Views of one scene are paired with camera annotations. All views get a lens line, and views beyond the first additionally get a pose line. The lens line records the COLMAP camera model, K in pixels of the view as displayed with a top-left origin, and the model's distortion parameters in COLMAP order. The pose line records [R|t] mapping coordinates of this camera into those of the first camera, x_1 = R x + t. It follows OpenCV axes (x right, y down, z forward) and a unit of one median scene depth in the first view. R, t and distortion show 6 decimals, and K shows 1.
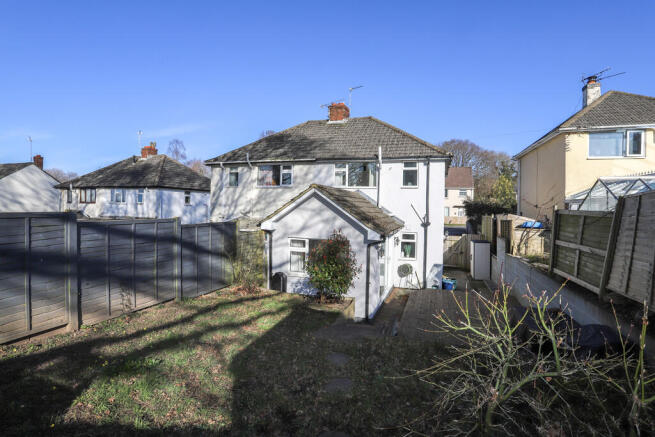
lens RADIAL K [[320.6, 0, 327.5], [0, 320.6, 218.5], [0, 0, 1]] dist [-0.054502, 0.010230]
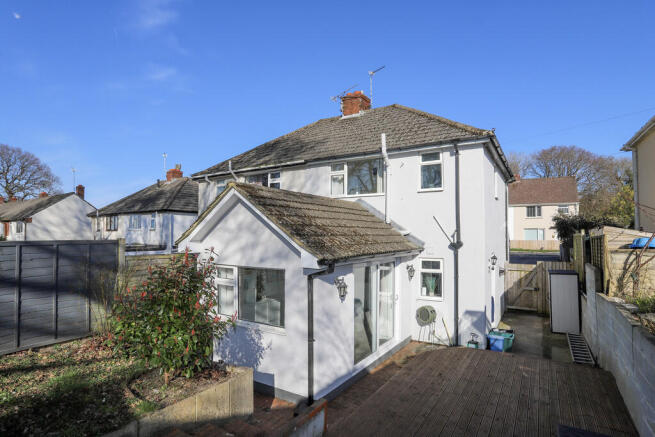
lens RADIAL K [[343.2, 0, 327.2], [0, 343.2, 234.5], [0, 0, 1]] dist [-0.032043, 0.001232]
pose [[0.972275, -0.020450, -0.232944, 0.201668], [0.011272, 0.999109, -0.040666, 0.019950], [0.233568, 0.036912, 0.971640, 0.245896]]
